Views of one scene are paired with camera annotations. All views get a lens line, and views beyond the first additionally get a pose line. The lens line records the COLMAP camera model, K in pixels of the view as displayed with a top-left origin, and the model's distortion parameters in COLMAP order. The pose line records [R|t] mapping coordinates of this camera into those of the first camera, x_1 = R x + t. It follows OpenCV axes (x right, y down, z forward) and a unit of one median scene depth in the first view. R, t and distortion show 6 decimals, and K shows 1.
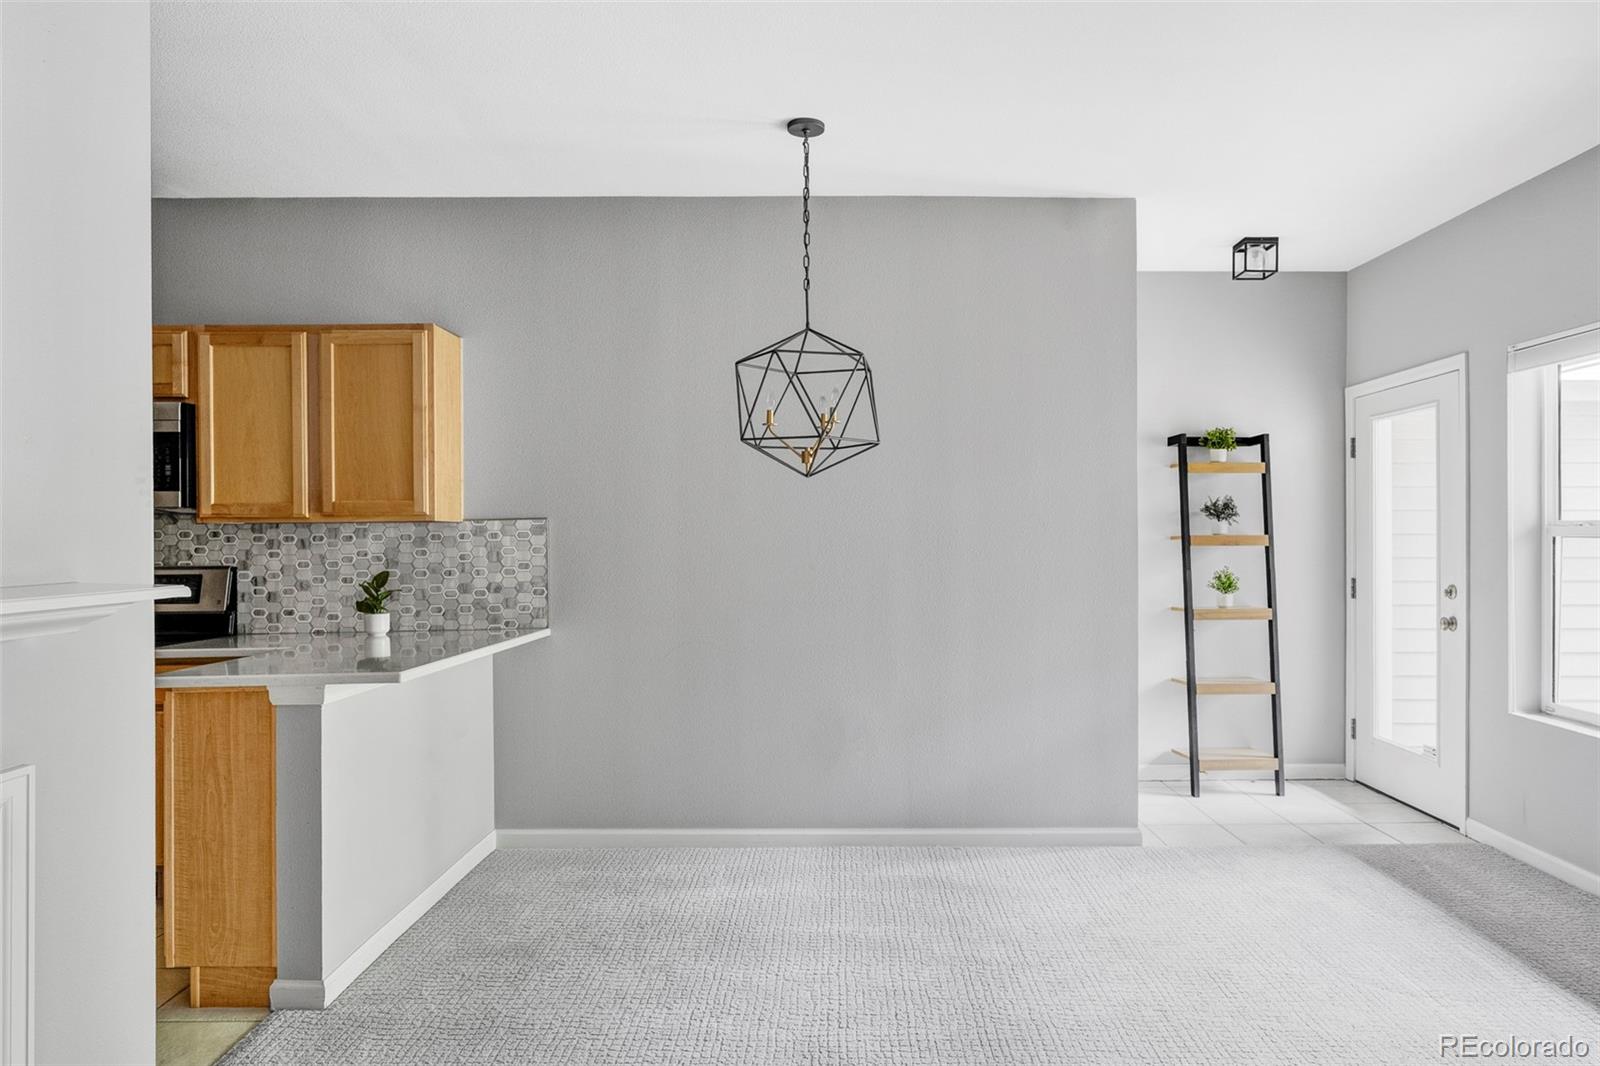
lens RADIAL K [[1026.8, 0, 827.0], [0, 1026.8, 544.7], [0, 0, 1]] dist [-0.005027, -0.000296]
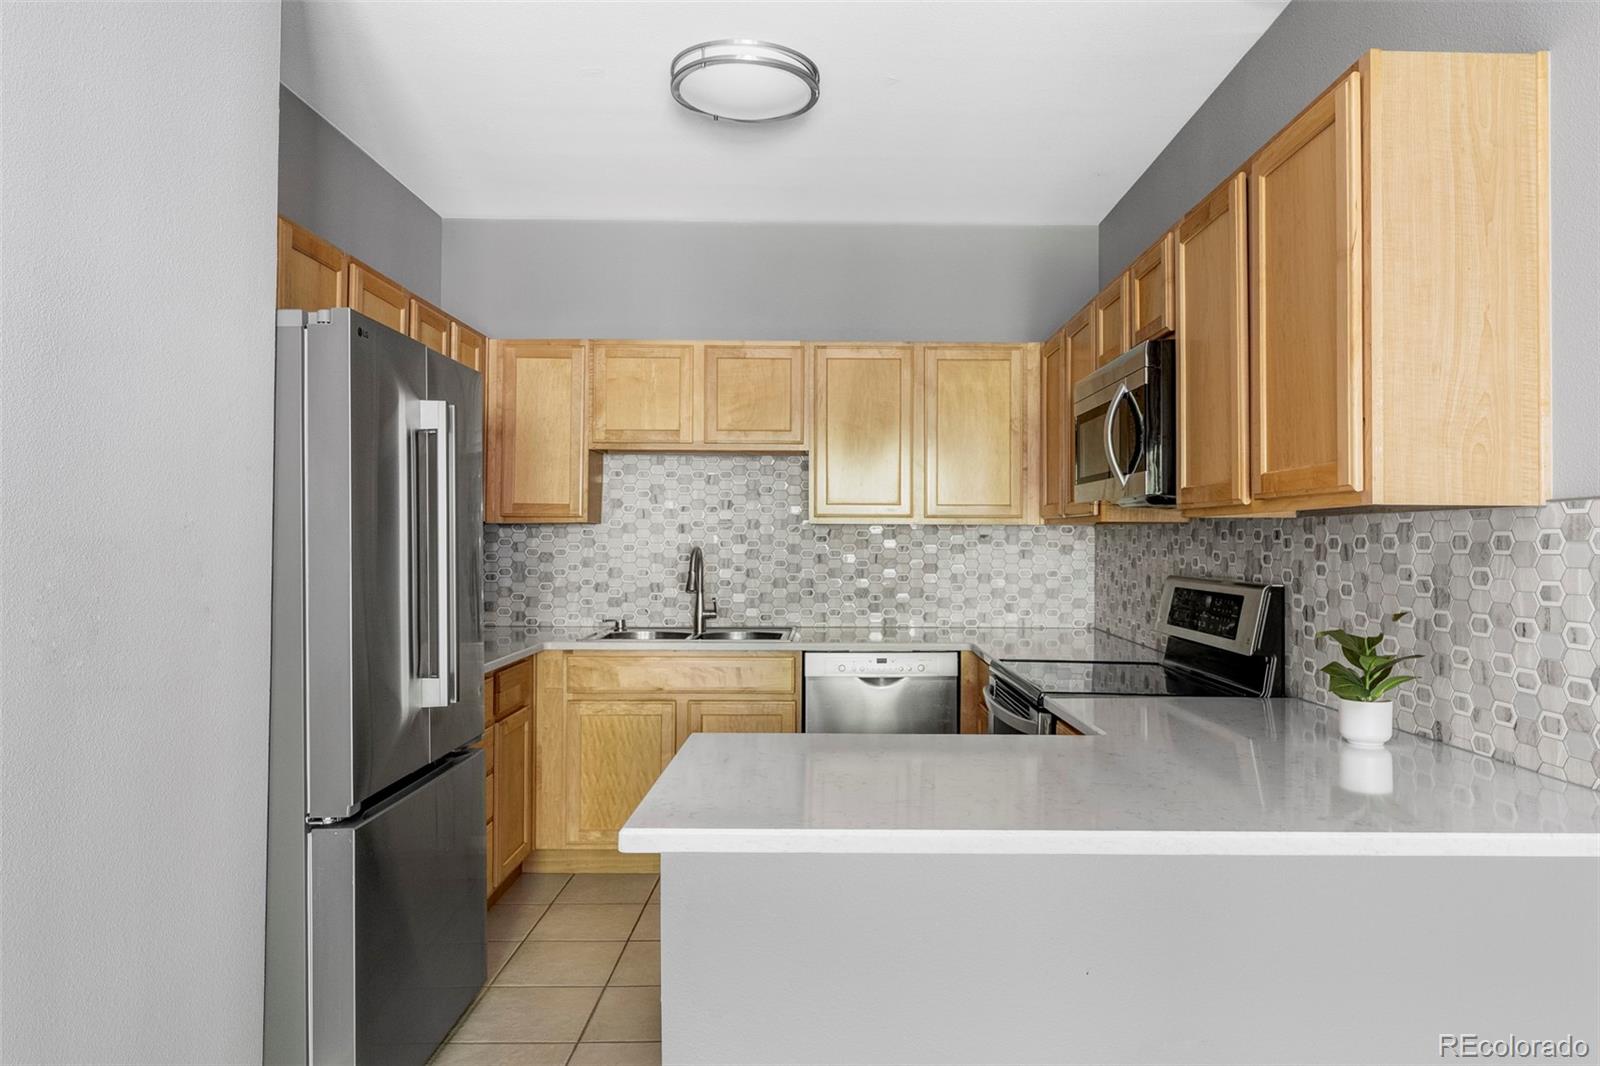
lens RADIAL K [[1027.6, 0, 846.0], [0, 1027.6, 519.9], [0, 0, 1]] dist [-0.002091, 0.002801]
pose [[0.036537, -0.011877, -0.999262, 0.035291], [-0.013170, 0.999837, -0.012366, -0.007894], [0.999246, 0.013612, 0.036374, 0.712124]]
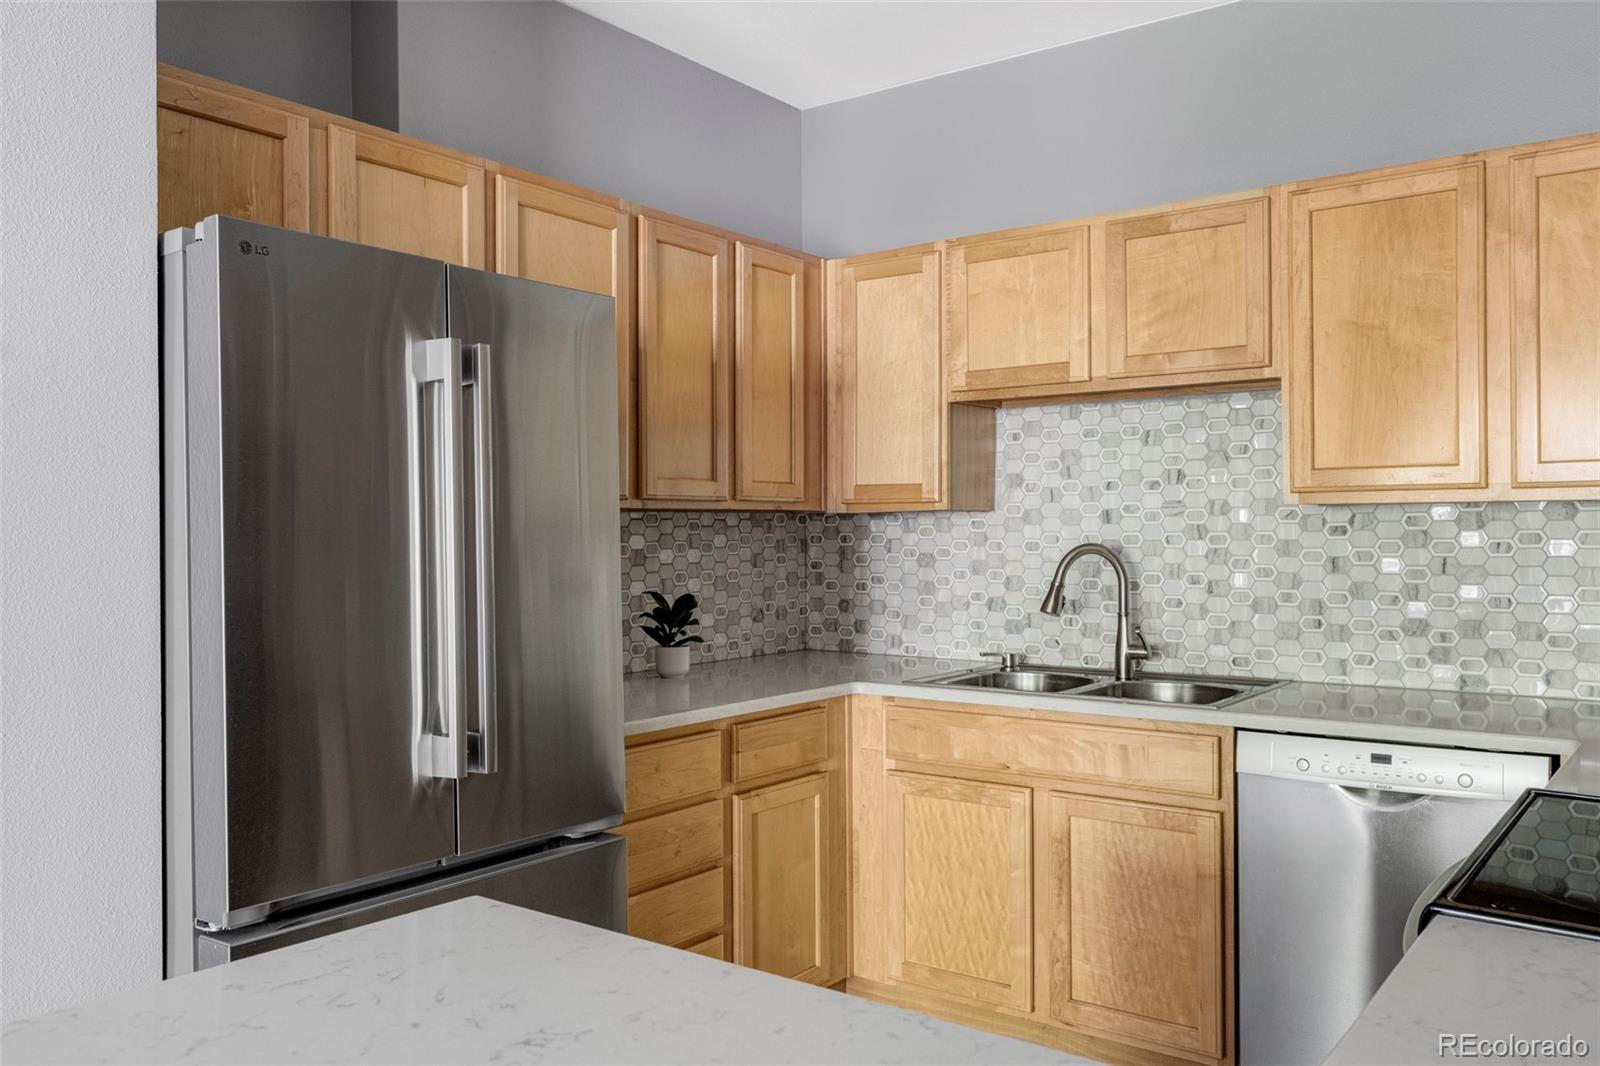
lens RADIAL K [[1269.6, 0, 808.1], [0, 1269.6, 532.6], [0, 0, 1]] dist [-0.001734, 0.039162]
pose [[-0.584225, 0.009521, -0.811536, -0.241449], [0.001385, 0.999941, 0.010735, -0.008431], [0.811590, 0.005147, -0.584204, 0.918327]]
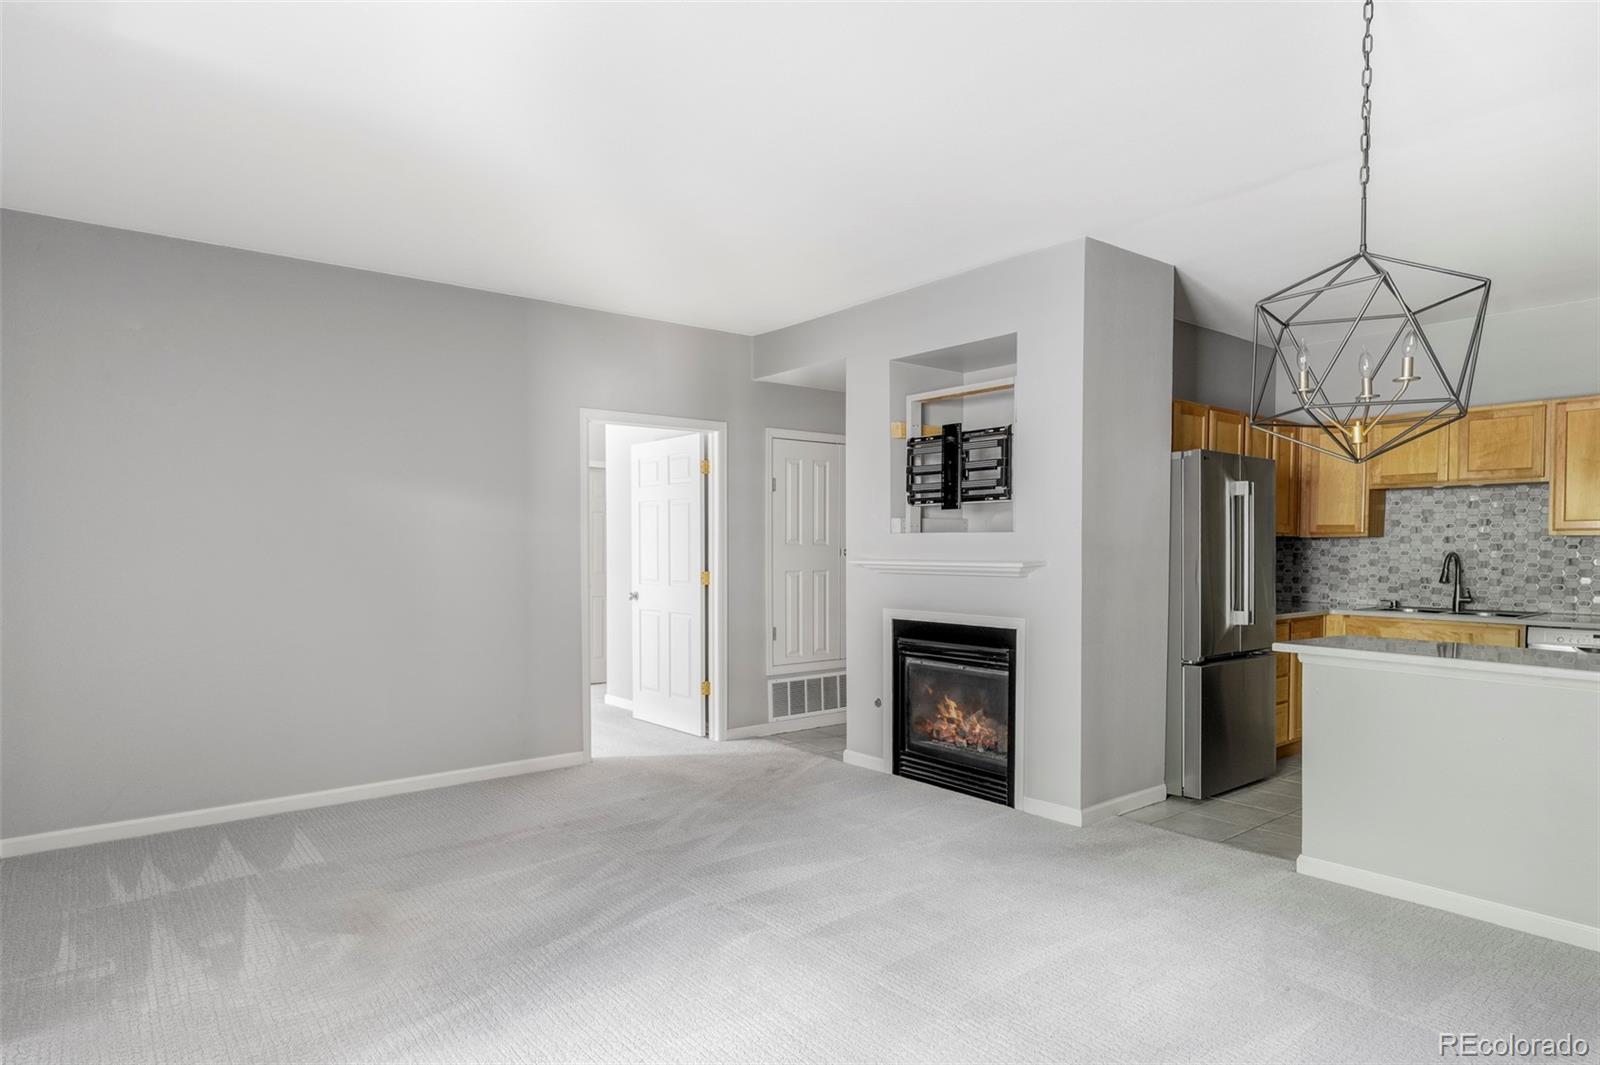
lens RADIAL K [[909.5, 0, 809.3], [0, 909.5, 573.0], [0, 0, 1]] dist [0.001394, -0.002131]
pose [[-0.766544, 0.024012, -0.641743, 0.565101], [-0.003003, 0.999156, 0.040972, -0.013255], [0.642185, 0.033334, -0.765824, 1.014967]]
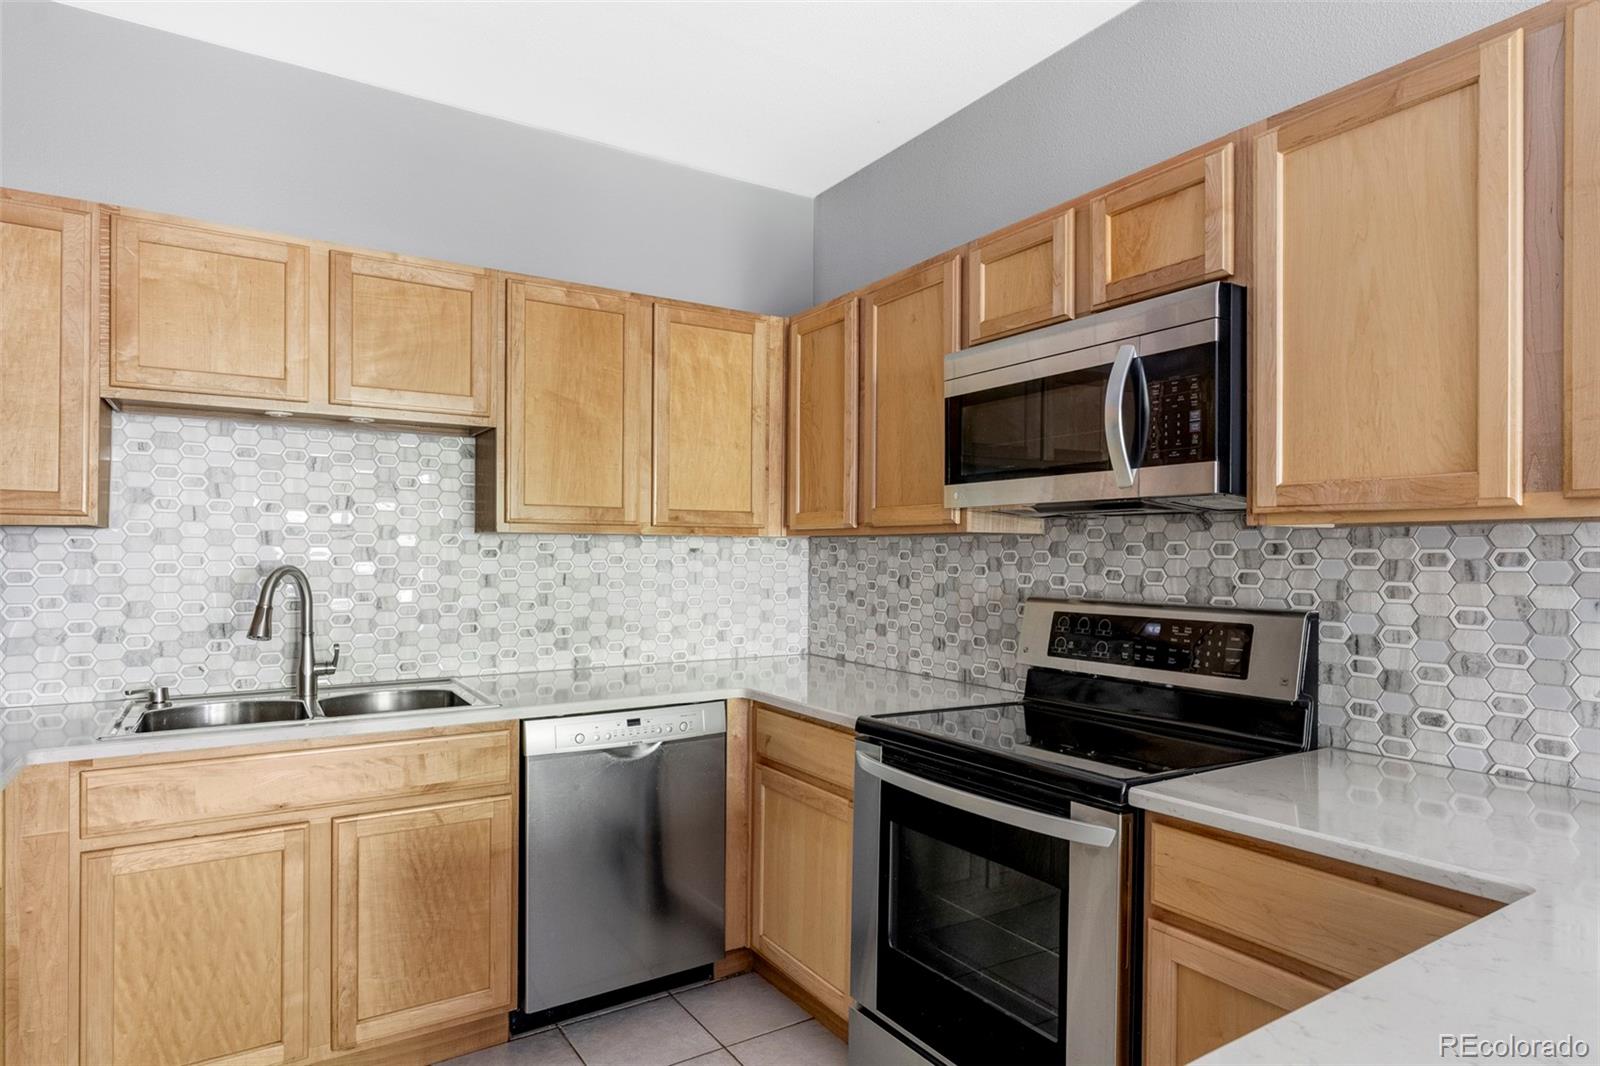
lens RADIAL K [[909.5, 0, 809.8], [0, 909.5, 548.7], [0, 0, 1]] dist [0.001394, -0.002131]
pose [[0.554988, 0.003878, -0.831849, -0.341862], [-0.013978, 0.999891, -0.004664, -0.004637], [0.831741, 0.014217, 0.554982, 0.541477]]
